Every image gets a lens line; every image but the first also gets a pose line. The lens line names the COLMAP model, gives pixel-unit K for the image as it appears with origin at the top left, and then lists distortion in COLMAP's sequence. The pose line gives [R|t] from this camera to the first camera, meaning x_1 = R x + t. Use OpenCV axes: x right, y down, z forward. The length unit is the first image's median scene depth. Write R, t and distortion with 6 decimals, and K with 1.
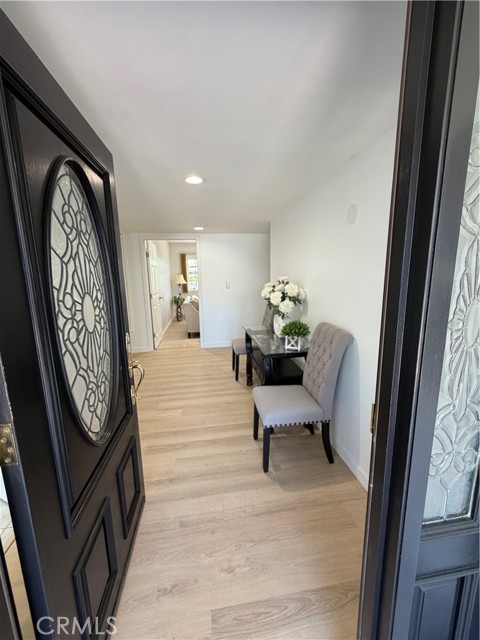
lens RADIAL K [[255.9, 0, 238.7], [0, 255.9, 317.9], [0, 0, 1]] dist [-0.001950, 0.000331]
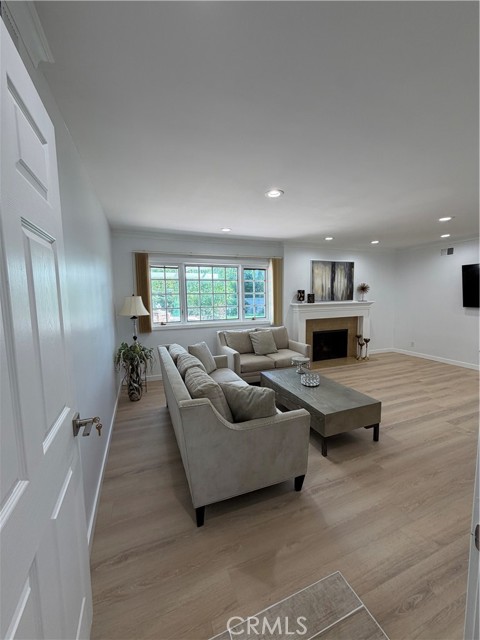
lens RADIAL K [[255.9, 0, 241.5], [0, 255.9, 318.5], [0, 0, 1]] dist [-0.001950, 0.000331]
pose [[0.973603, -0.015996, 0.227687, -0.146762], [0.034462, 0.996408, -0.077359, -0.085647], [-0.225631, 0.083164, 0.970657, 0.501499]]
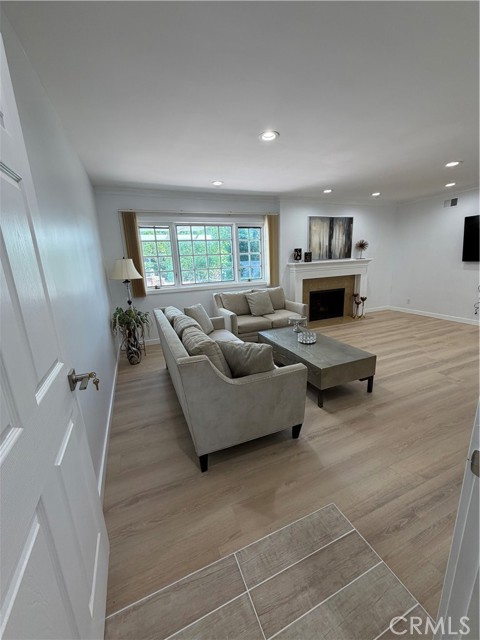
lens RADIAL K [[255.9, 0, 241.9], [0, 255.9, 319.4], [0, 0, 1]] dist [-0.001950, 0.000331]
pose [[0.968635, -0.077611, 0.236055, -0.145520], [0.064665, 0.995972, 0.062109, -0.078339], [-0.239924, -0.044897, 0.969753, 0.507159]]
